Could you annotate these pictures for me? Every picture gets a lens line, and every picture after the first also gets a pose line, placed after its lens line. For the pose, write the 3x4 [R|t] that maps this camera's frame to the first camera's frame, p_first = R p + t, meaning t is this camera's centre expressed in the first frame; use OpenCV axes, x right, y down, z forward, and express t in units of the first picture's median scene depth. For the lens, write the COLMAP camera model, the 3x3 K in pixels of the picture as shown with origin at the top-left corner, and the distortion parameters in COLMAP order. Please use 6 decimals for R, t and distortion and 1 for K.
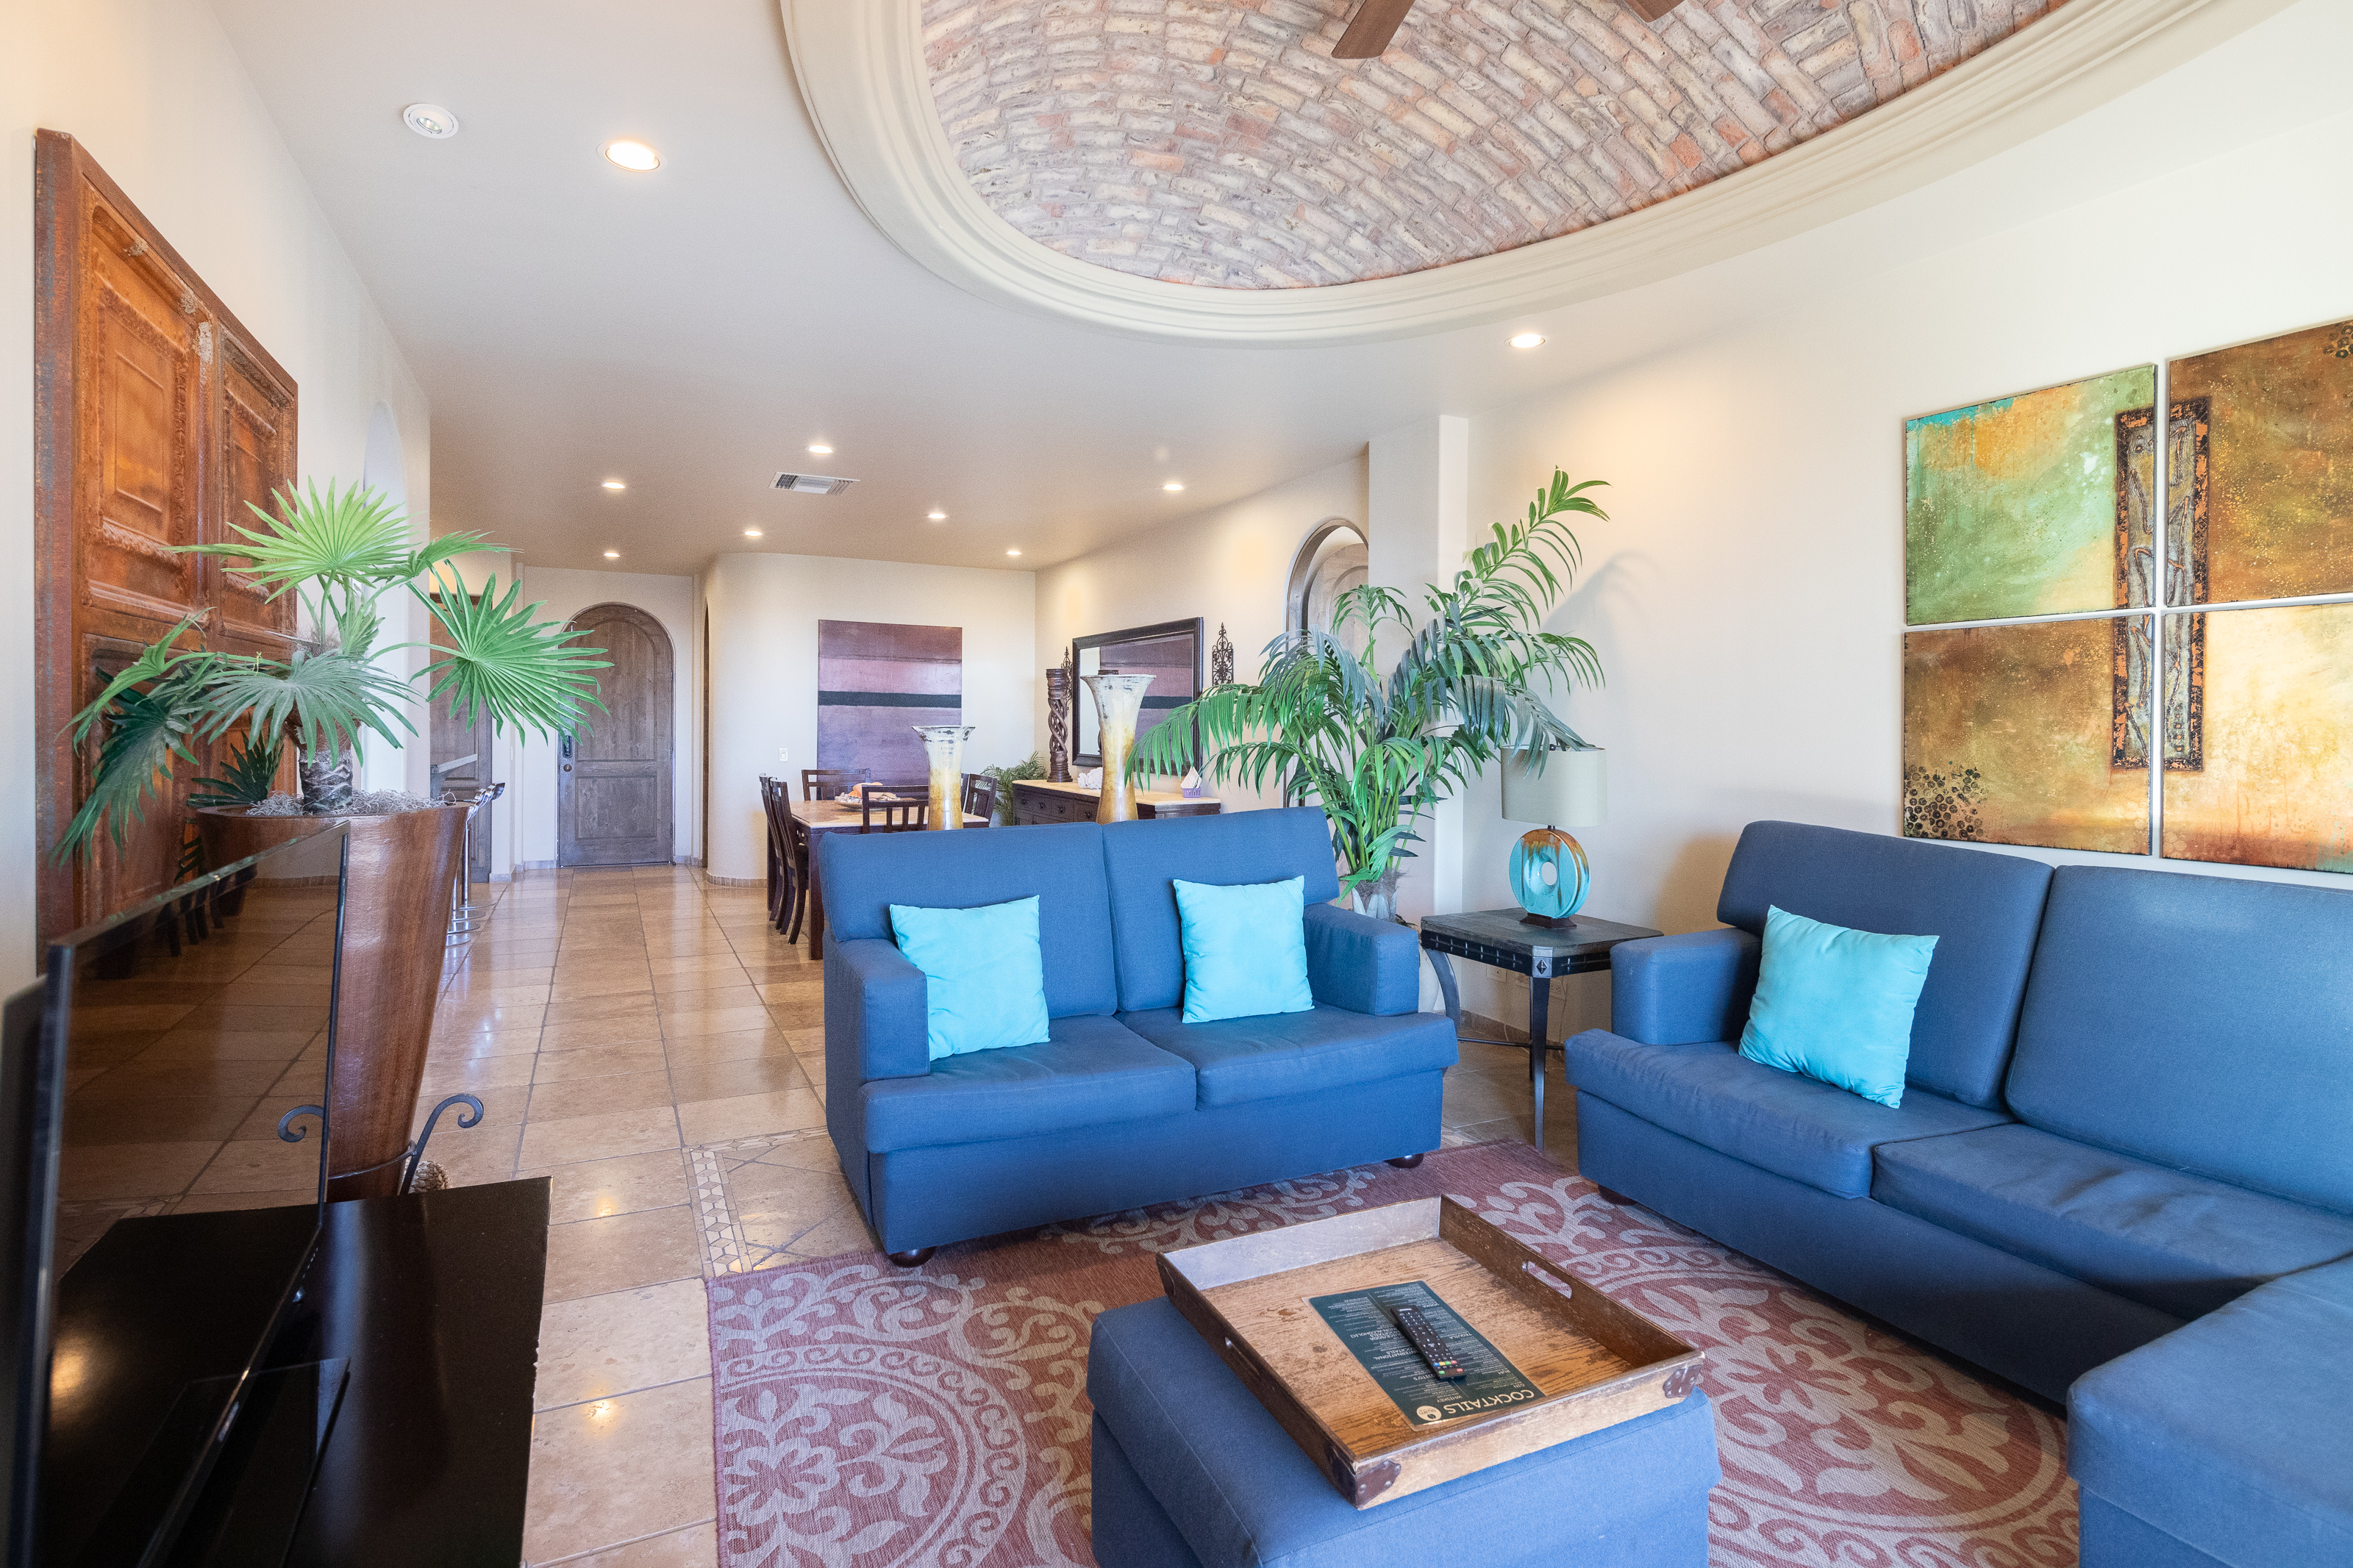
lens RADIAL K [[1163.4, 0, 1173.7], [0, 1163.4, 742.2], [0, 0, 1]] dist [0.000536, -0.000022]
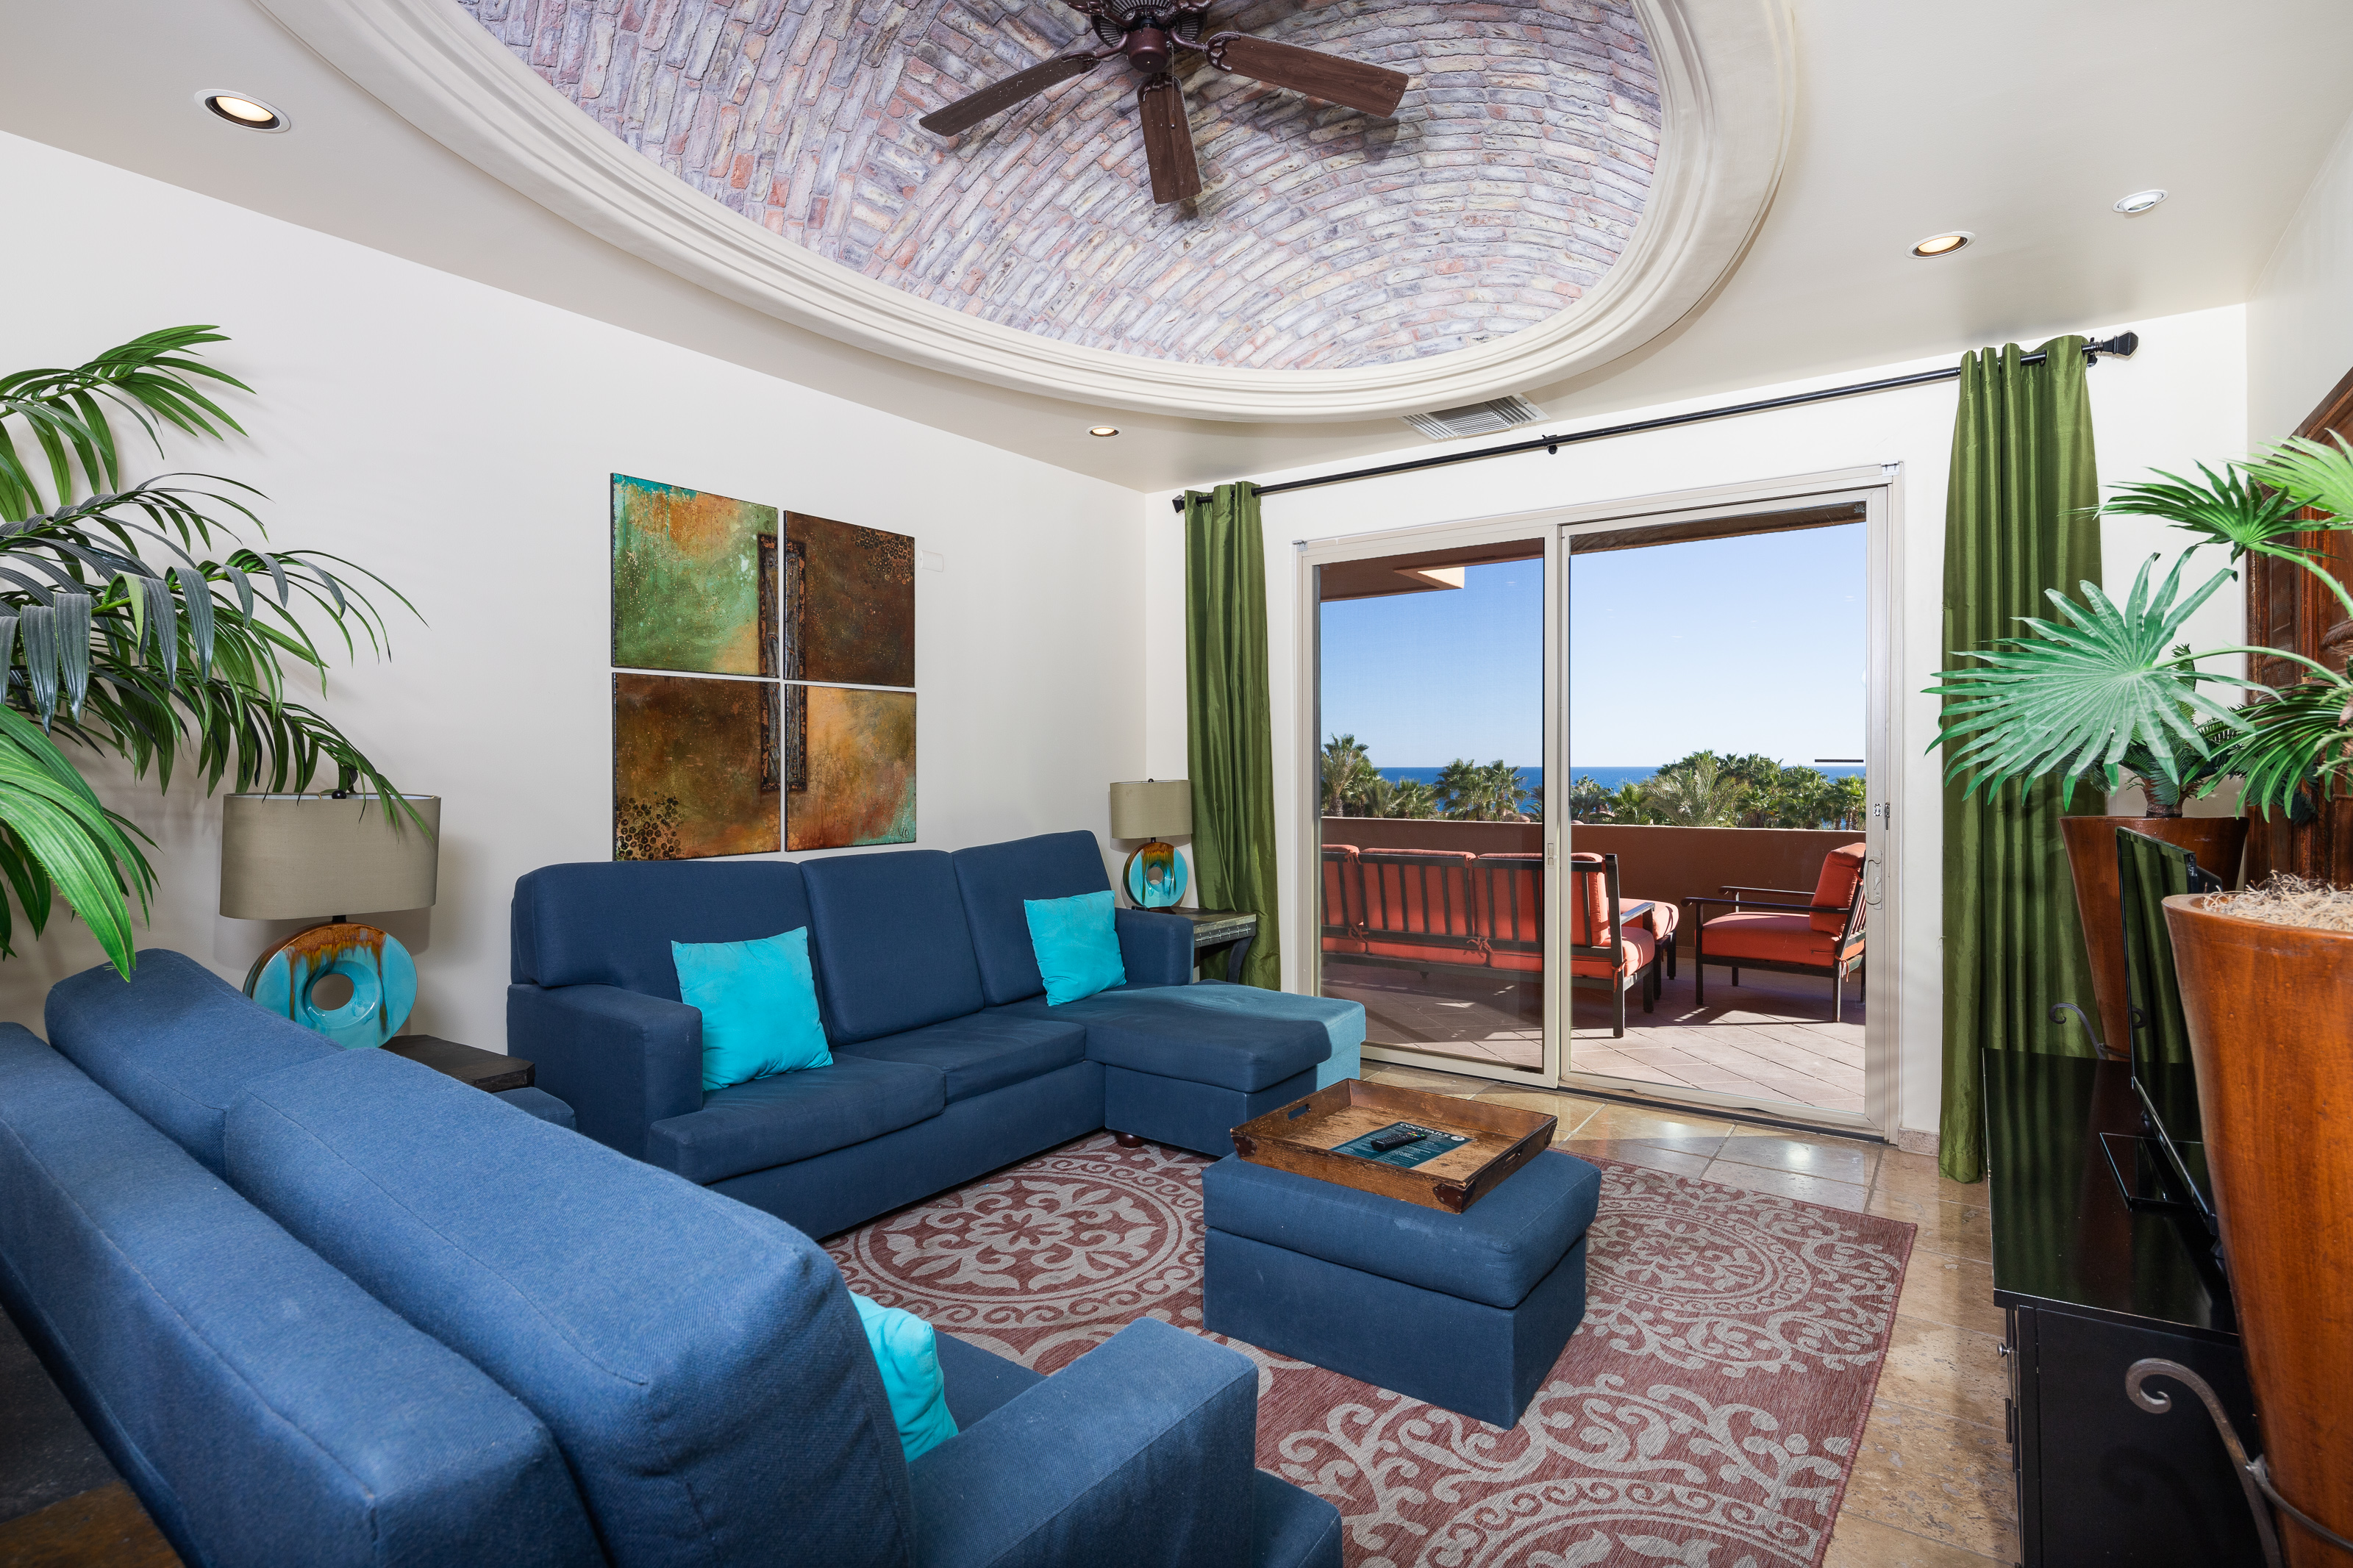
lens RADIAL K [[1142.4, 0, 1176.5], [0, 1142.4, 784.0], [0, 0, 1]] dist [0.000637, -0.000180]
pose [[-0.480690, -0.020508, 0.876651, -0.619246], [0.011071, 0.999505, 0.029452, -0.020682], [-0.876821, 0.023863, -0.480225, 1.224336]]
